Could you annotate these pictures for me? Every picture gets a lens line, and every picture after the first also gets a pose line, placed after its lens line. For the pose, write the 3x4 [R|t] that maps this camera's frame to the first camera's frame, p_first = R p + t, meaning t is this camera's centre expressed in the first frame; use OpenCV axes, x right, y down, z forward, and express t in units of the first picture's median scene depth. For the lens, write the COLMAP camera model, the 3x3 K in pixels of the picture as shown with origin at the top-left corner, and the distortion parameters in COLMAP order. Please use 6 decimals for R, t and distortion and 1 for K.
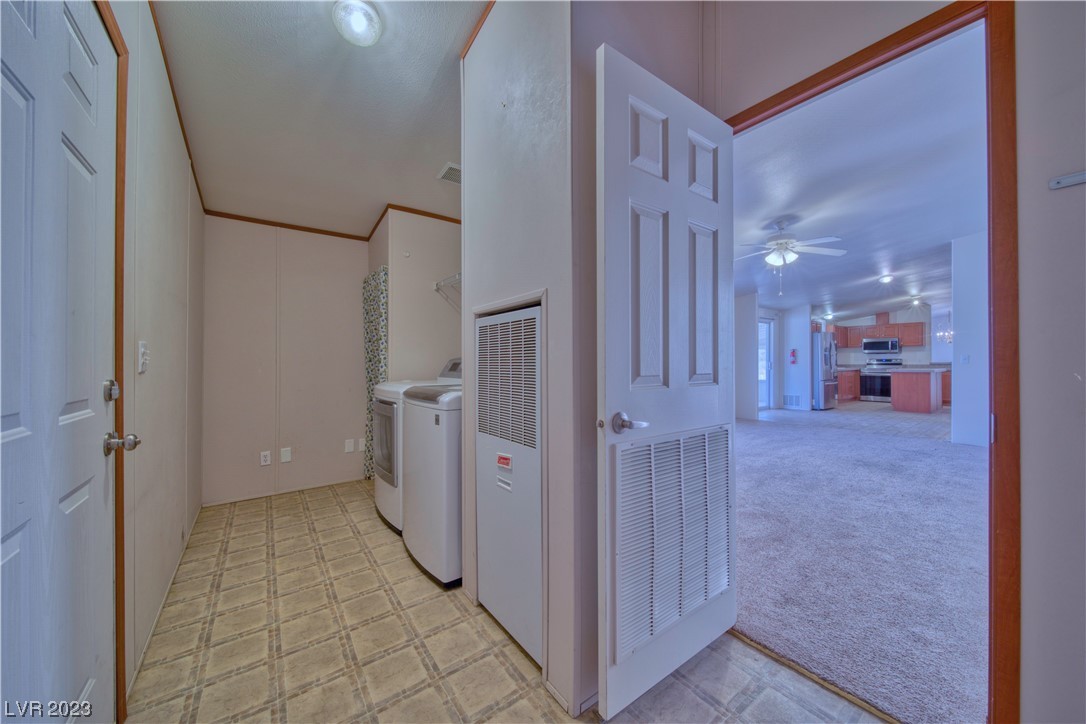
lens RADIAL K [[391.1, 0, 543.0], [0, 391.1, 362.0], [0, 0, 1]] dist [0.000350, 0.000041]
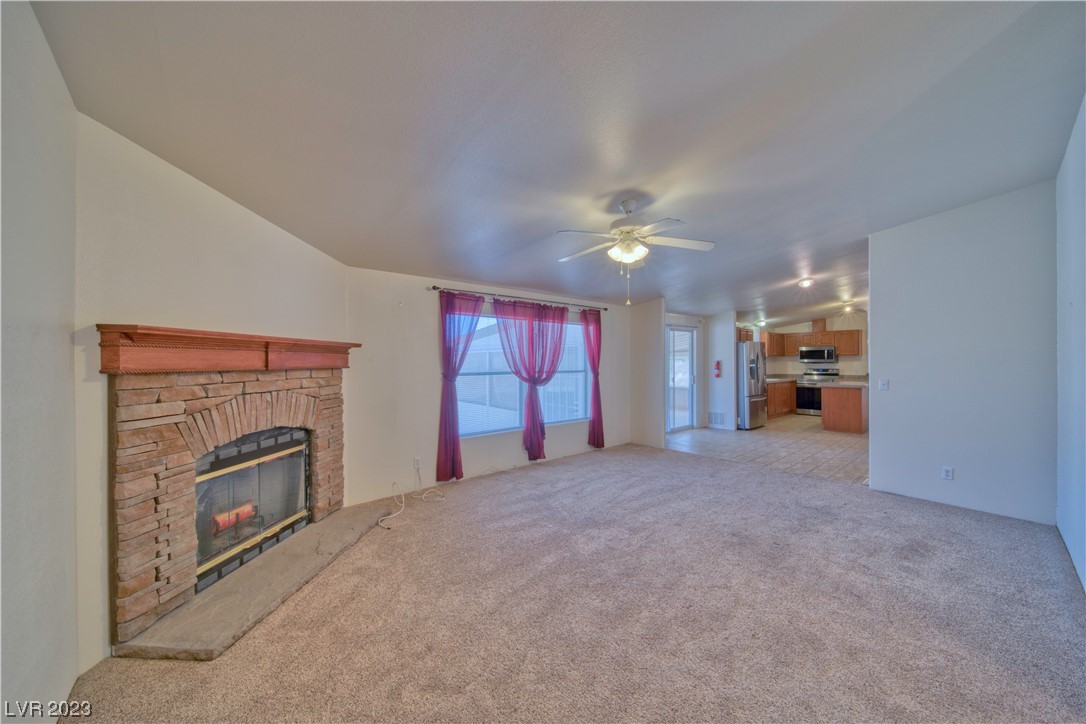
lens RADIAL K [[389.0, 0, 543.0], [0, 389.0, 362.0], [0, 0, 1]] dist [0.000090, -0.000009]
pose [[0.998310, -0.003871, 0.057979, 0.190531], [0.003892, 0.999992, -0.000253, -0.030989], [-0.057977, 0.000478, 0.998318, 0.139792]]
